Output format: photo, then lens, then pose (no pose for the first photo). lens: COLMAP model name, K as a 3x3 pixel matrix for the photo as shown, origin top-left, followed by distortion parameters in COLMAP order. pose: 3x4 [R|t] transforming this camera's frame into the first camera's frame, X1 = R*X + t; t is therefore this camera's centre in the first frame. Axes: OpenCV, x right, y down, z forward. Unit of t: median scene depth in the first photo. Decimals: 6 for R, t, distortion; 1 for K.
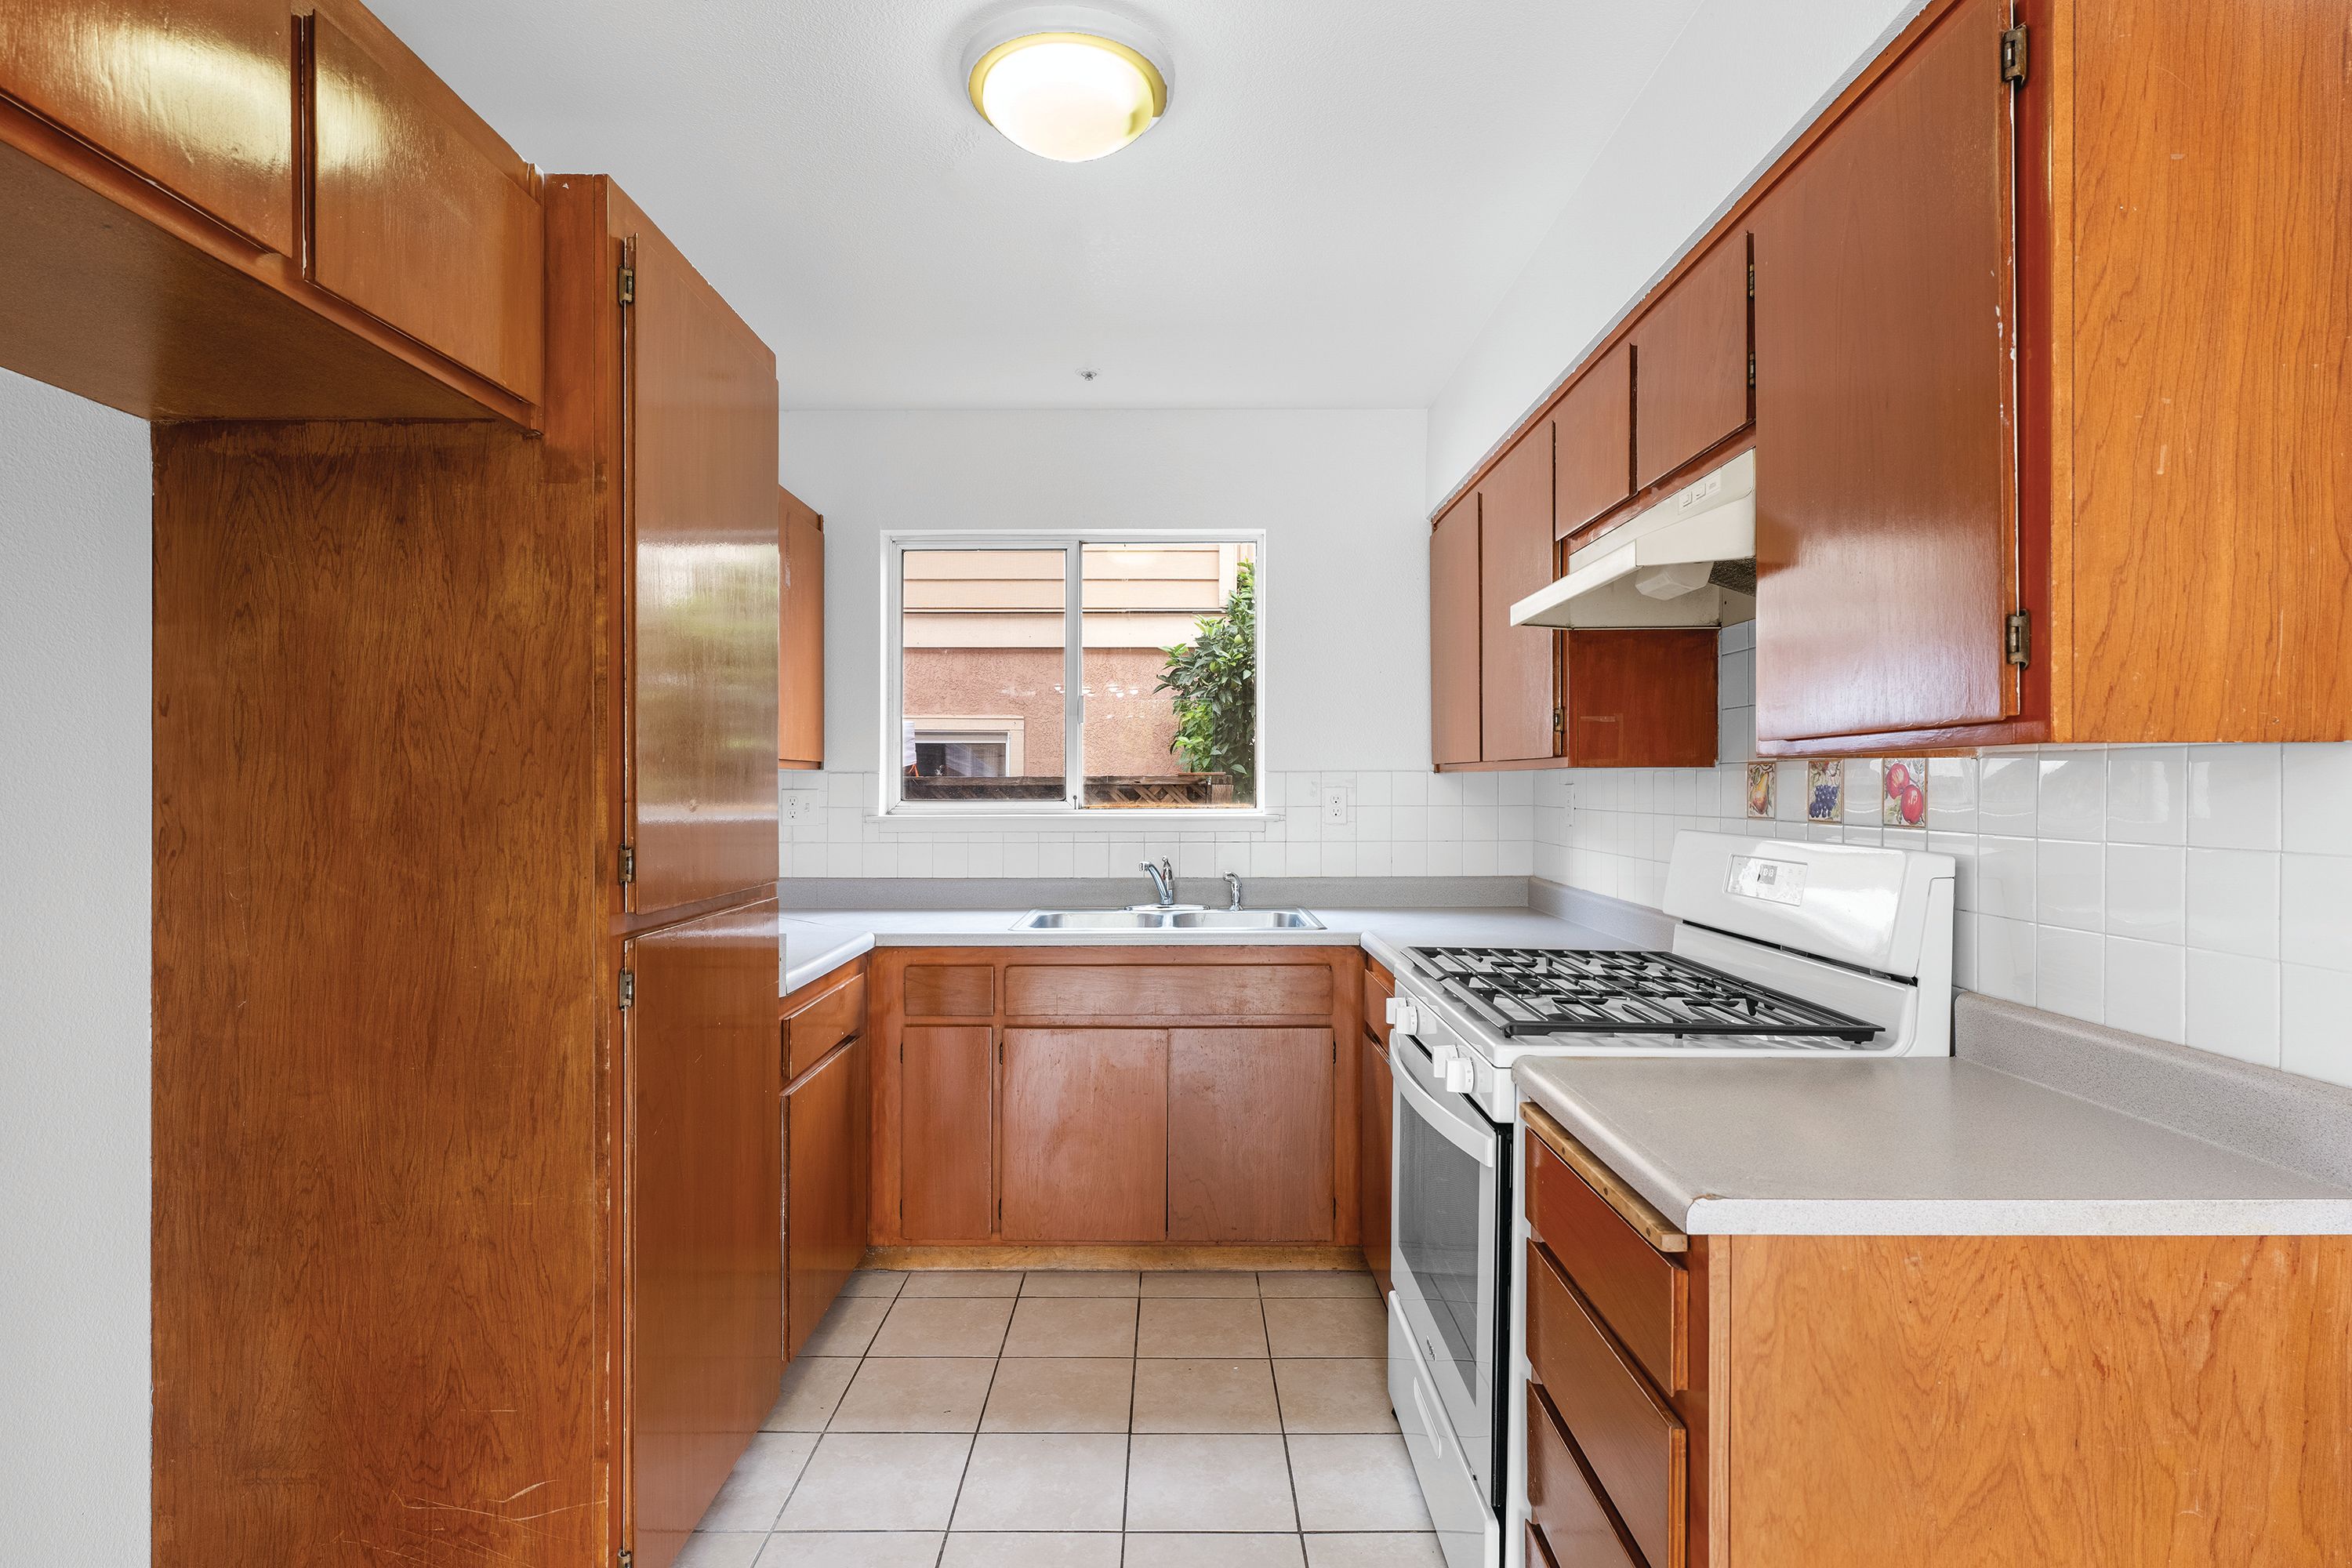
lens RADIAL K [[1174.4, 0, 1162.1], [0, 1174.4, 779.8], [0, 0, 1]] dist [0.002608, 0.000499]
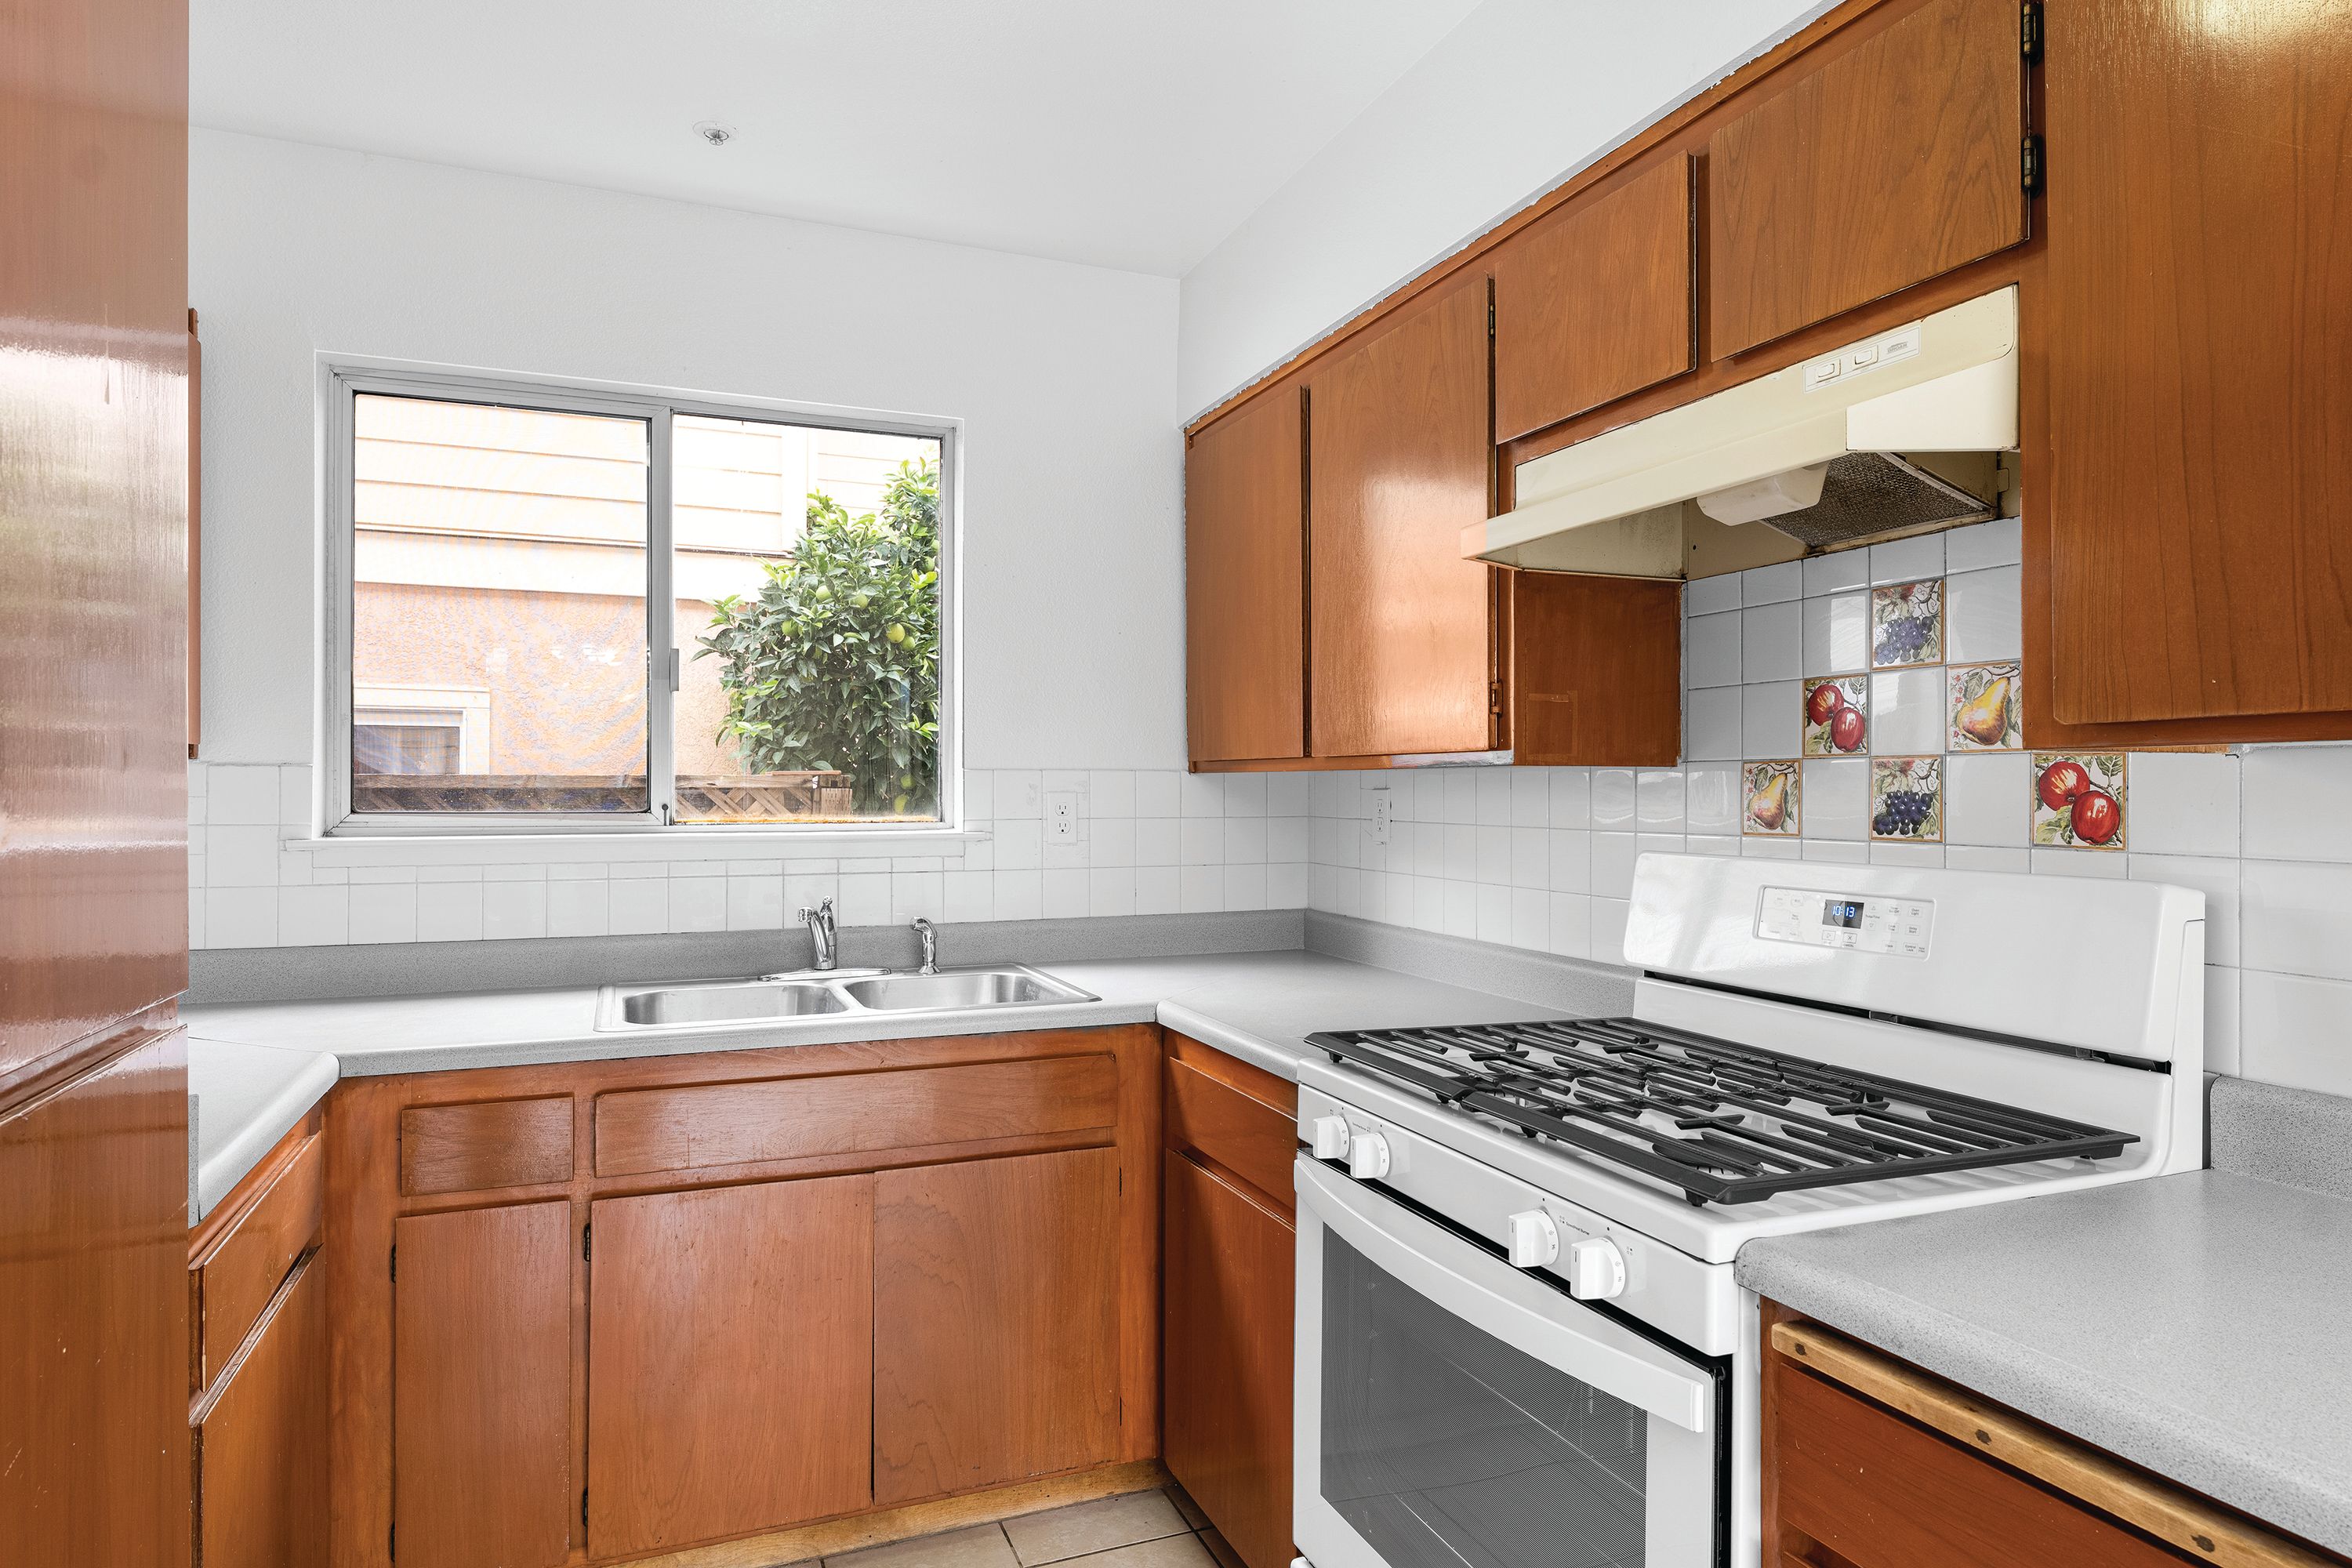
lens RADIAL K [[1374.7, 0, 1178.6], [0, 1374.7, 789.1], [0, 0, 1]] dist [0.004186, 0.000550]
pose [[0.925515, 0.003417, 0.378695, -0.152717], [-0.004967, 0.999983, 0.003116, 0.002381], [-0.378678, -0.004765, 0.925516, 0.305189]]
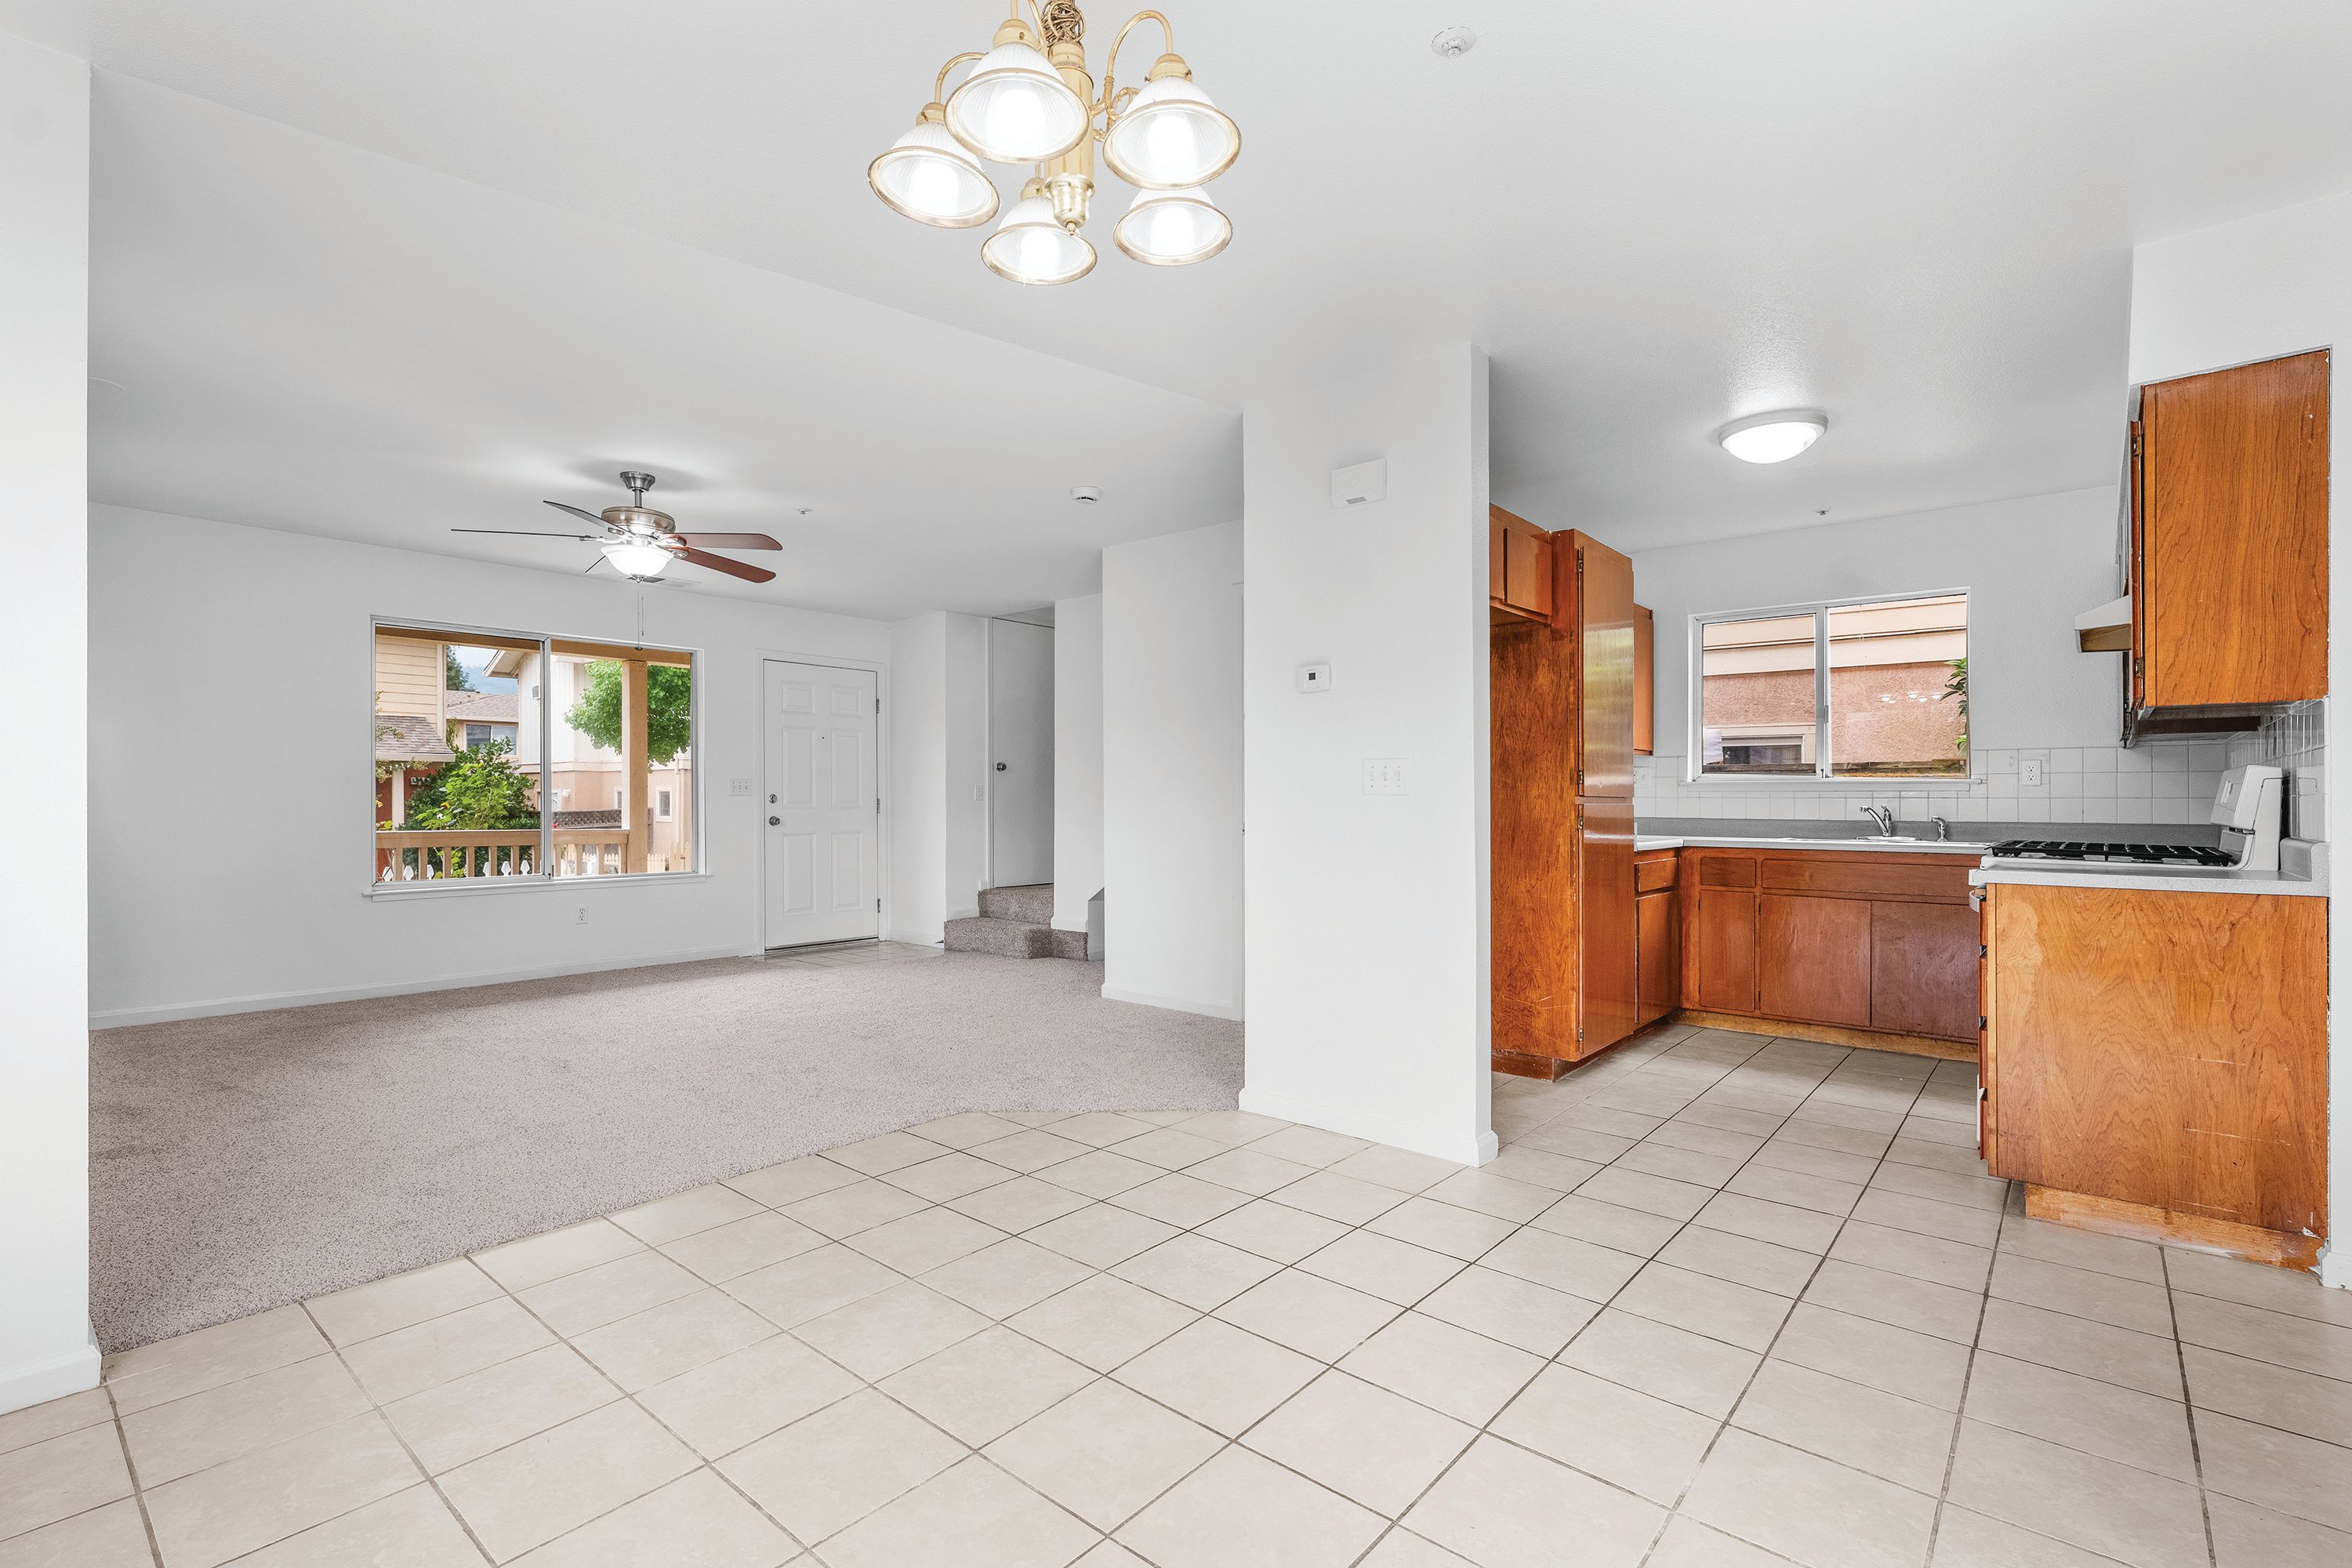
lens RADIAL K [[1056.5, 0, 1176.0], [0, 1056.5, 784.0], [0, 0, 1]] dist [0.002952, 0.000156]
pose [[0.764936, -0.004670, -0.644090, 0.269641], [-0.001874, 0.999953, -0.009476, 0.074557], [0.644104, 0.008456, 0.764891, -0.980721]]
